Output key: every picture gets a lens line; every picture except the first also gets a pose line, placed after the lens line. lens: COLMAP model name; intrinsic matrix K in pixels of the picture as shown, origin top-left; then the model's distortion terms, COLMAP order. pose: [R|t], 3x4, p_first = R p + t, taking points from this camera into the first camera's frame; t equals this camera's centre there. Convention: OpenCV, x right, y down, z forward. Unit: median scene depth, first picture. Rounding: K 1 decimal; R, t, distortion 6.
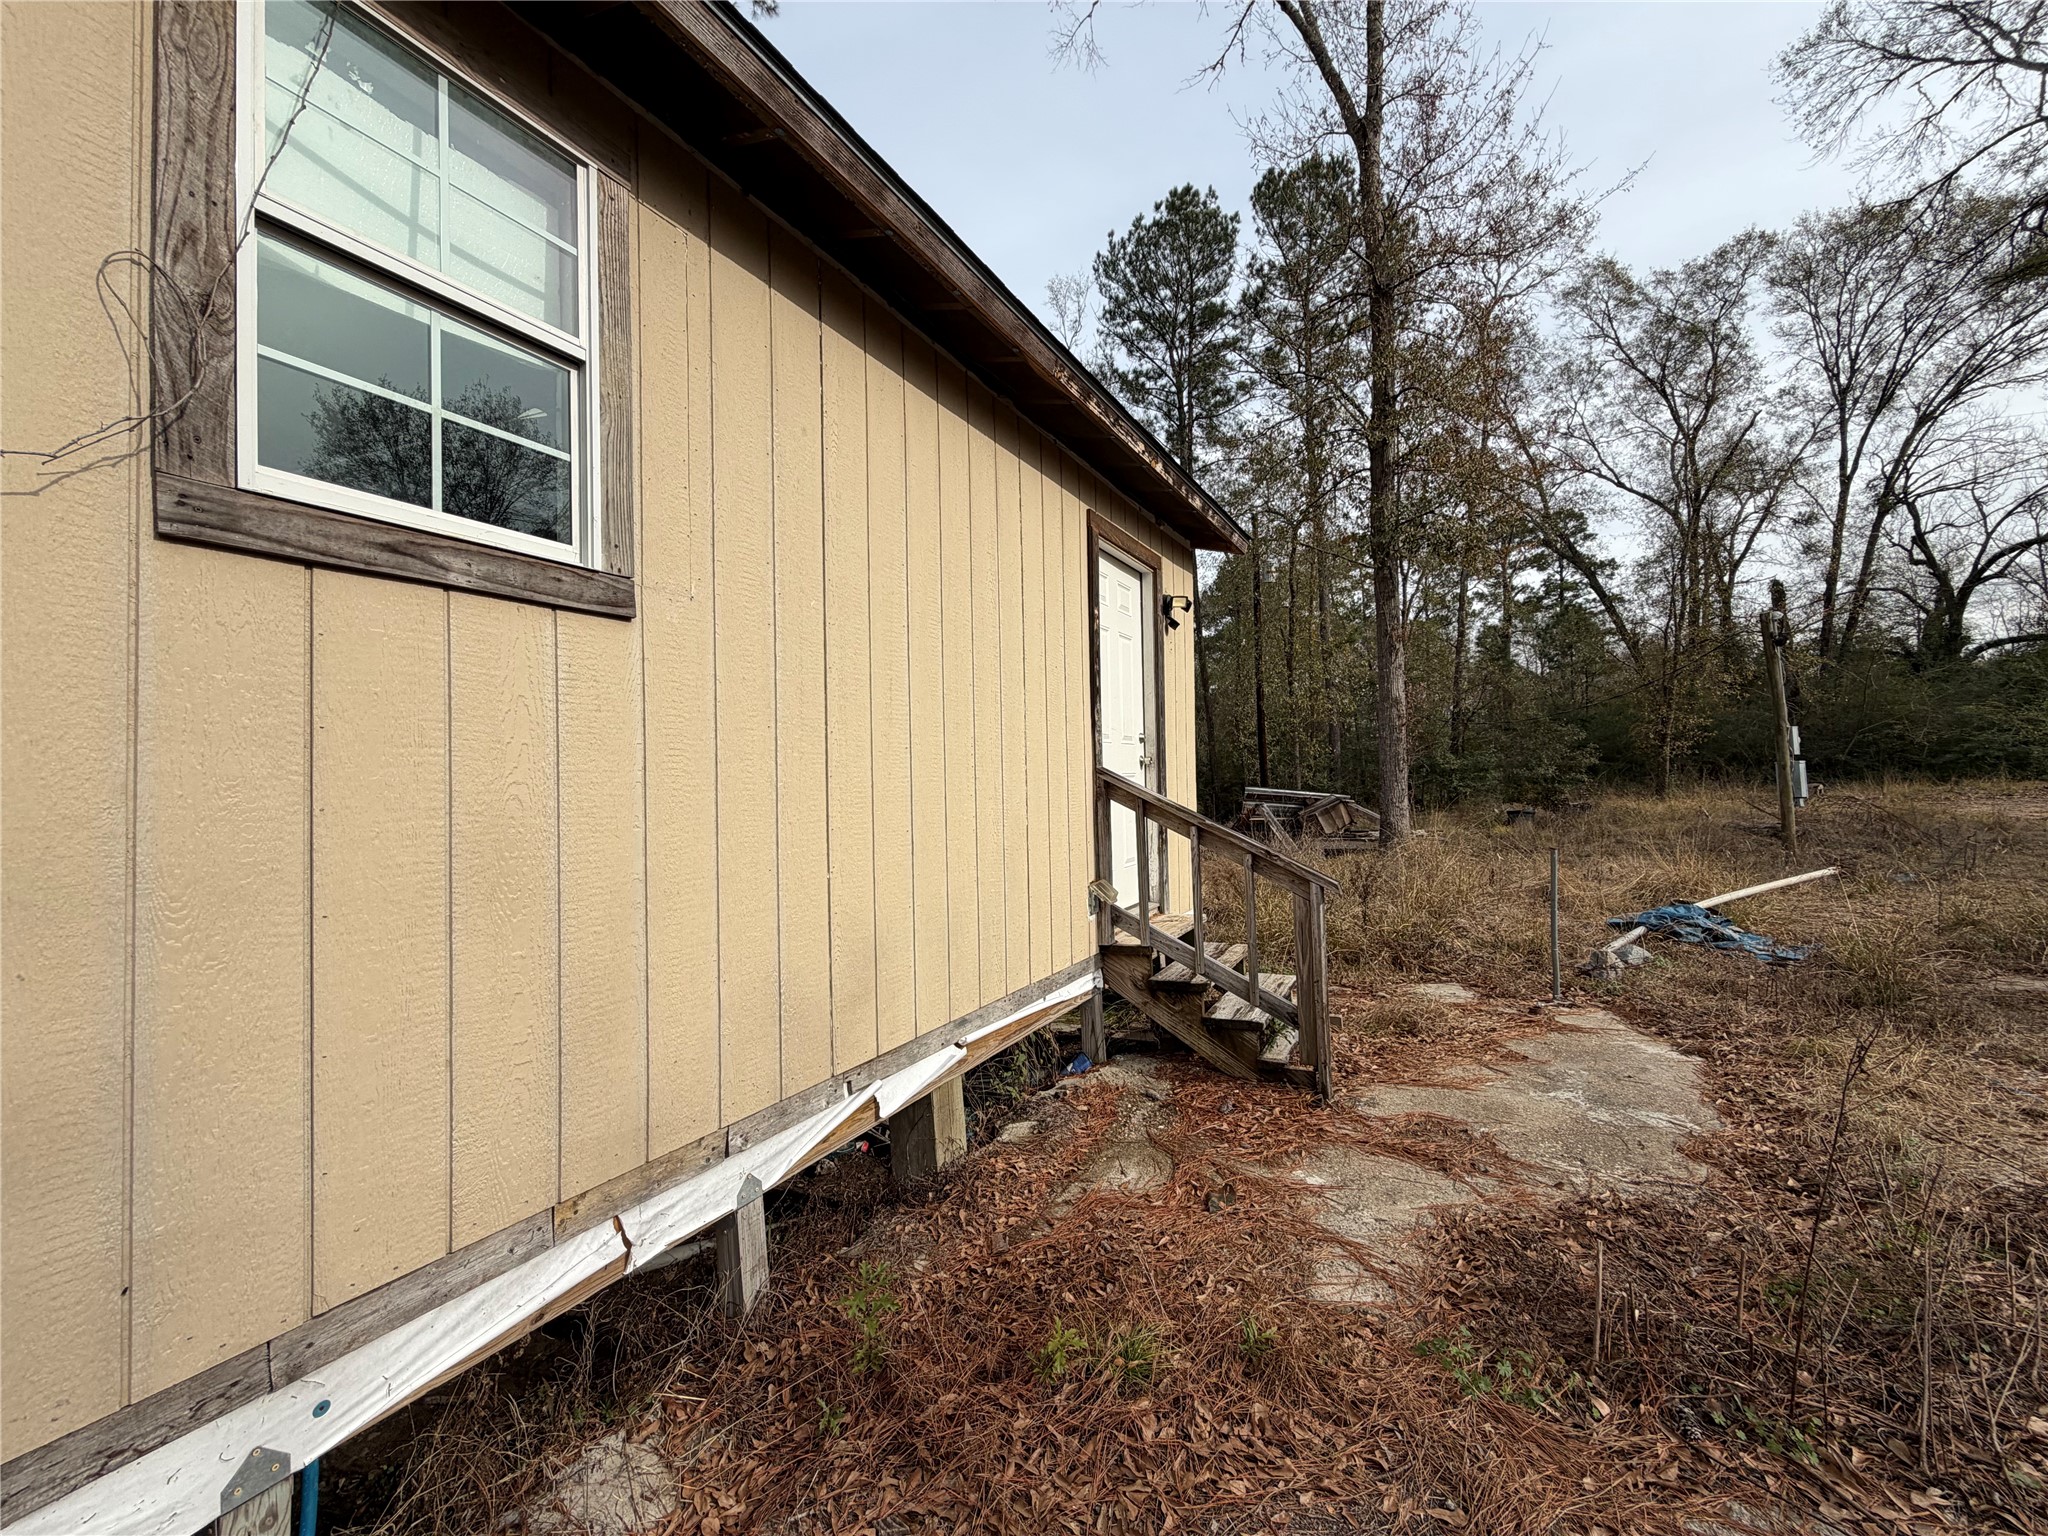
lens RADIAL K [[815.0, 0, 1023.7], [0, 815.0, 769.7], [0, 0, 1]] dist [-0.001727, 0.000613]
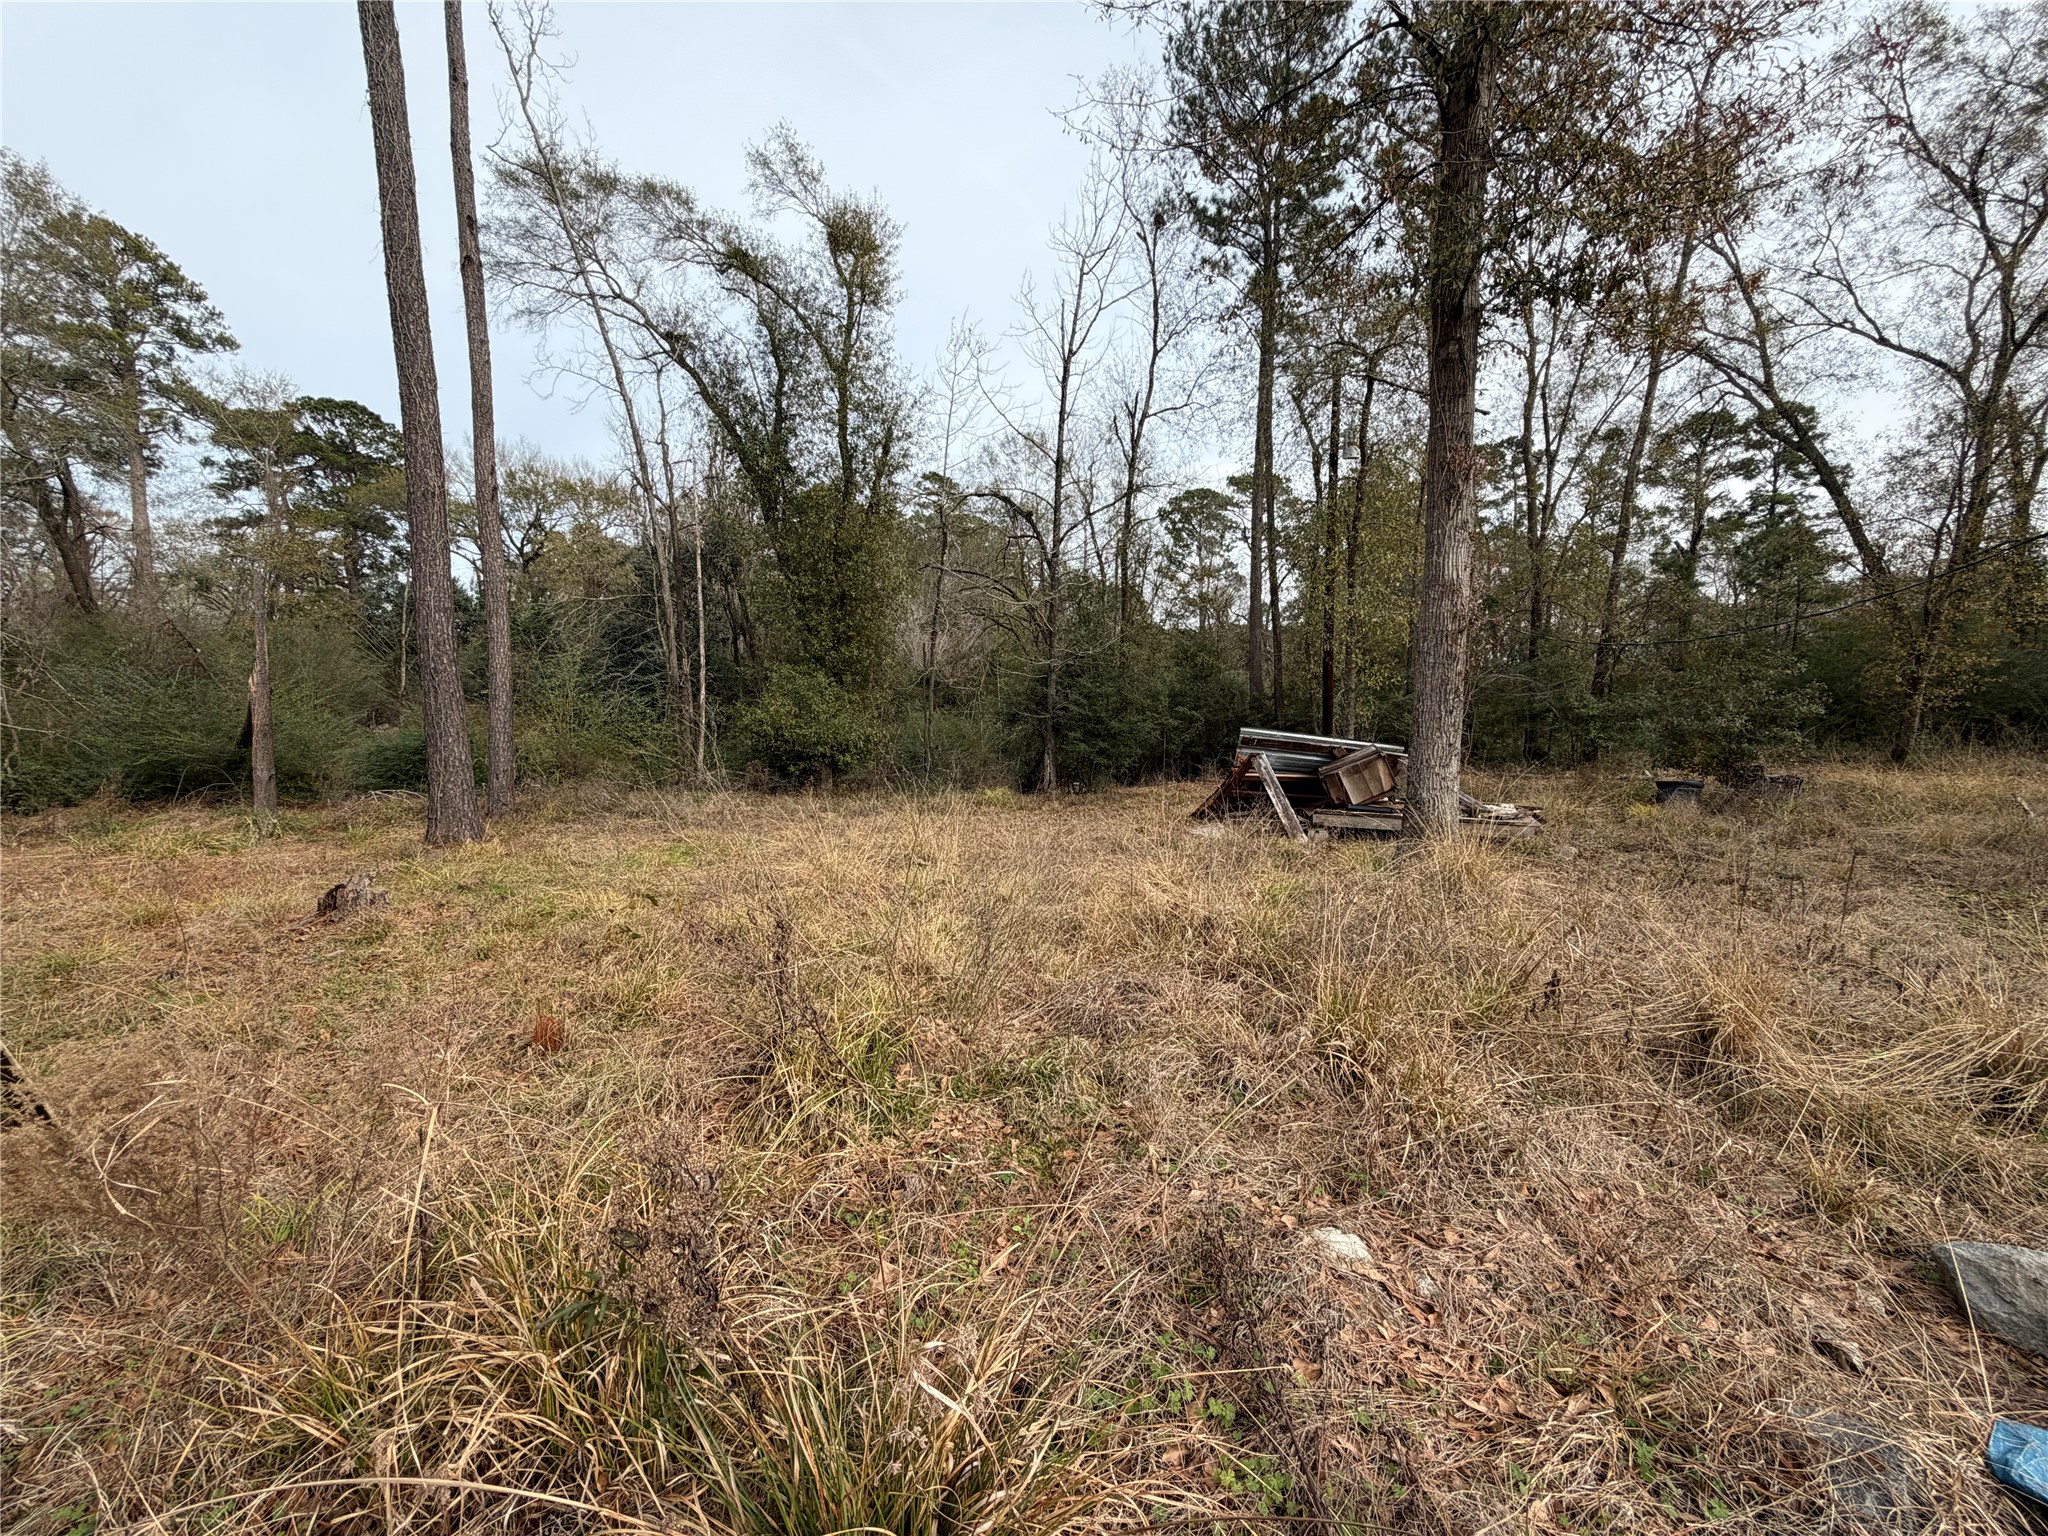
lens RADIAL K [[815.0, 0, 1023.2], [0, 815.0, 772.2], [0, 0, 1]] dist [-0.001727, 0.000613]
pose [[0.989346, 0.049617, -0.136866, 0.082429], [-0.036996, 0.994953, 0.093268, 0.000580], [0.140803, -0.087211, 0.986189, 0.130464]]
